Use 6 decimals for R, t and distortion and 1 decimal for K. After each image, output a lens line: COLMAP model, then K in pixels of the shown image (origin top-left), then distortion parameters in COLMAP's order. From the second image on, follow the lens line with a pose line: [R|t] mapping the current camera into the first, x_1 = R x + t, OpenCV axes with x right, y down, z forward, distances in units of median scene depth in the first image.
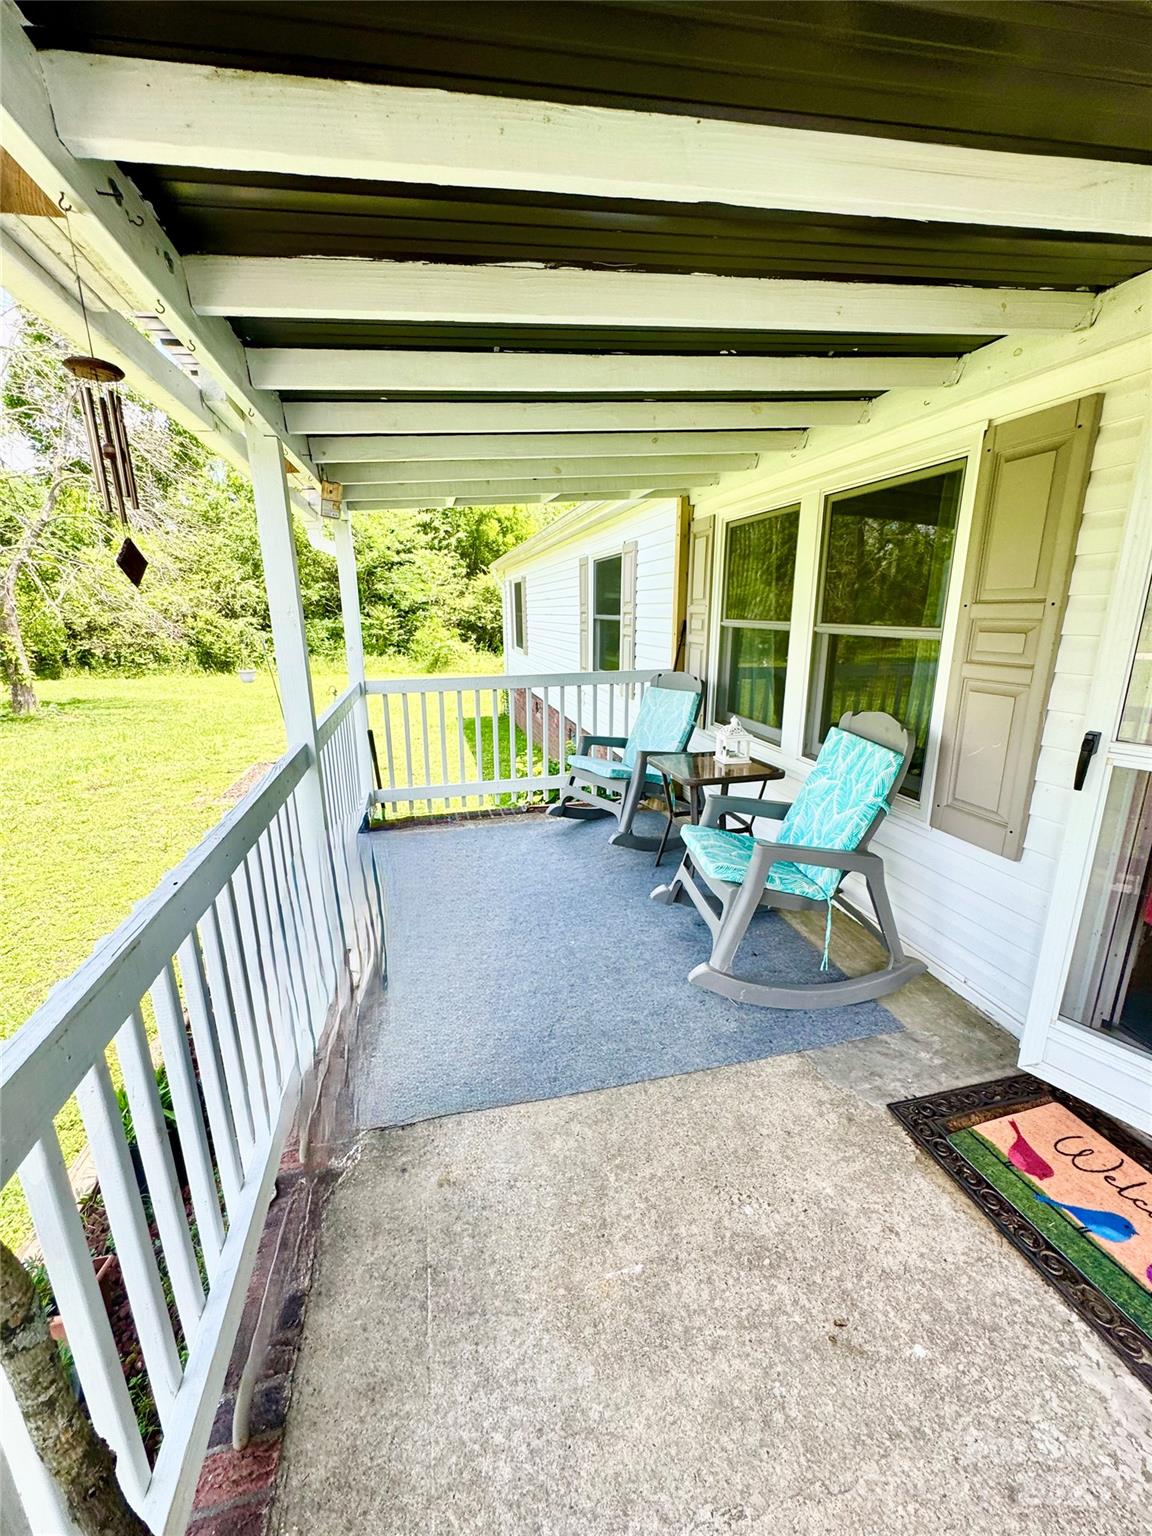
lens RADIAL K [[608.6, 0, 566.1], [0, 608.6, 761.5], [0, 0, 1]] dist [-0.017648, -0.000306]
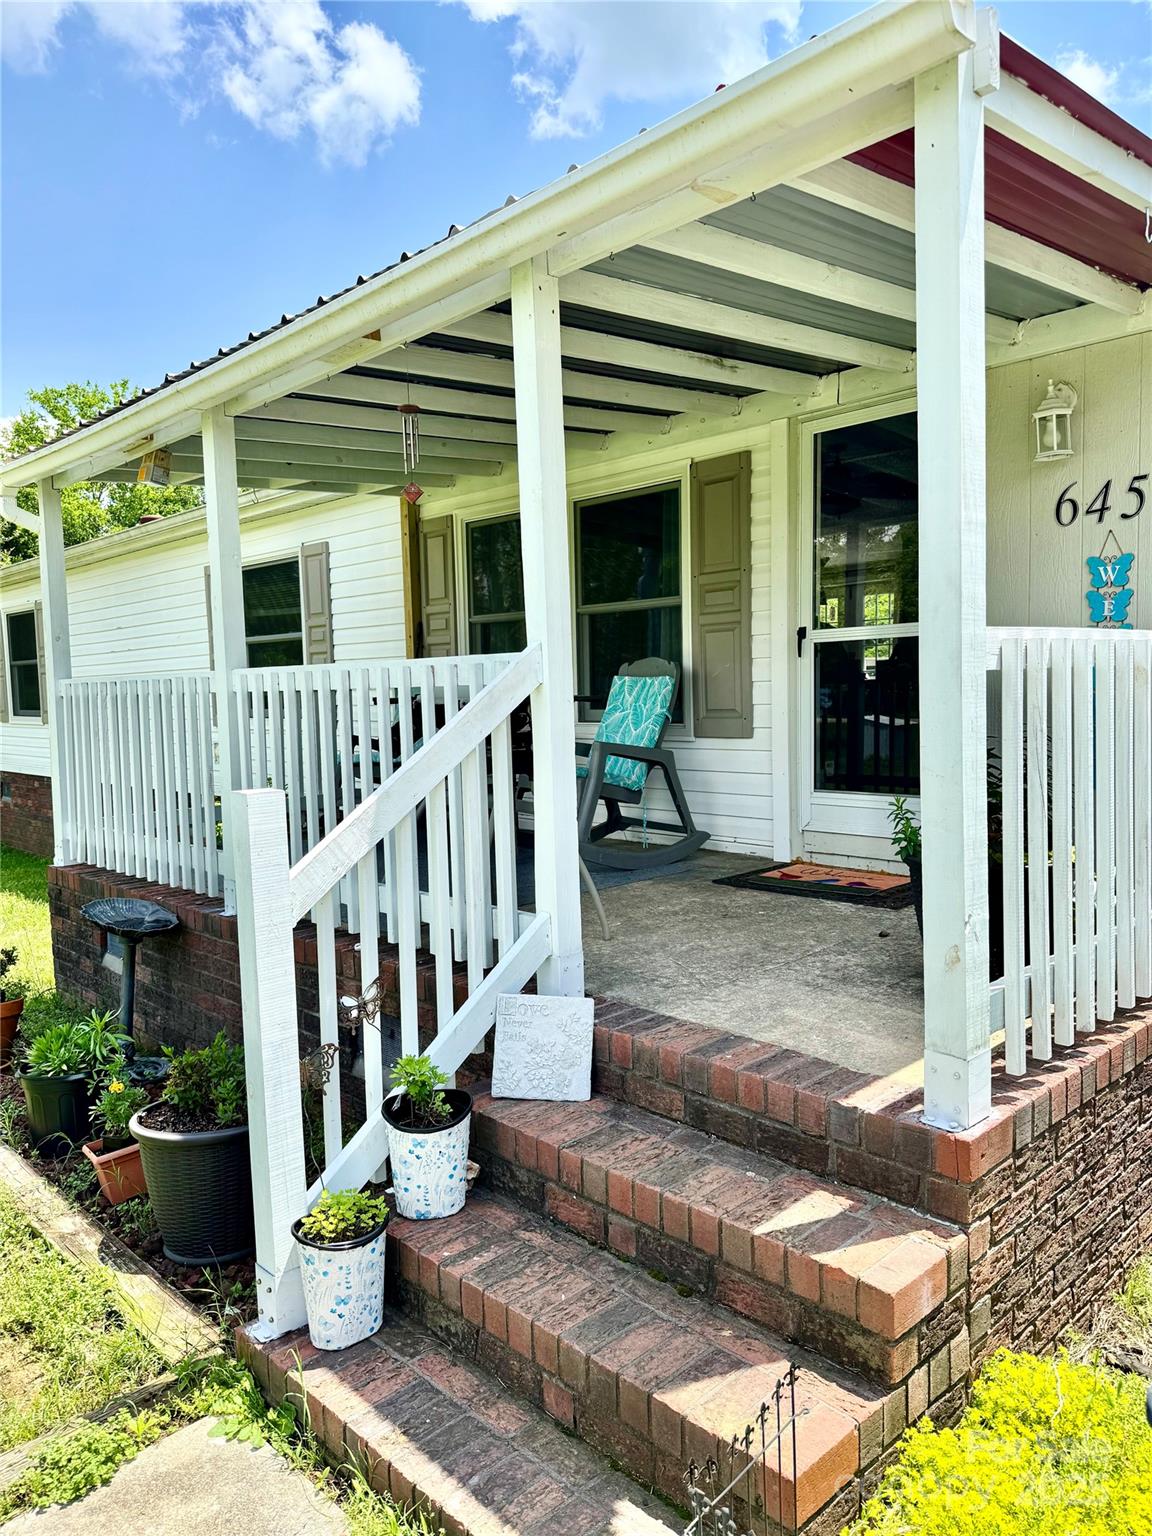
lens RADIAL K [[1075.1, 0, 572.3], [0, 1075.1, 770.9], [0, 0, 1]] dist [-0.069929, 0.013070]
pose [[0.861768, -0.044712, 0.505328, -0.849037], [0.134534, 0.980585, -0.142667, 0.489814], [-0.489138, 0.190930, 0.851052, -0.890180]]
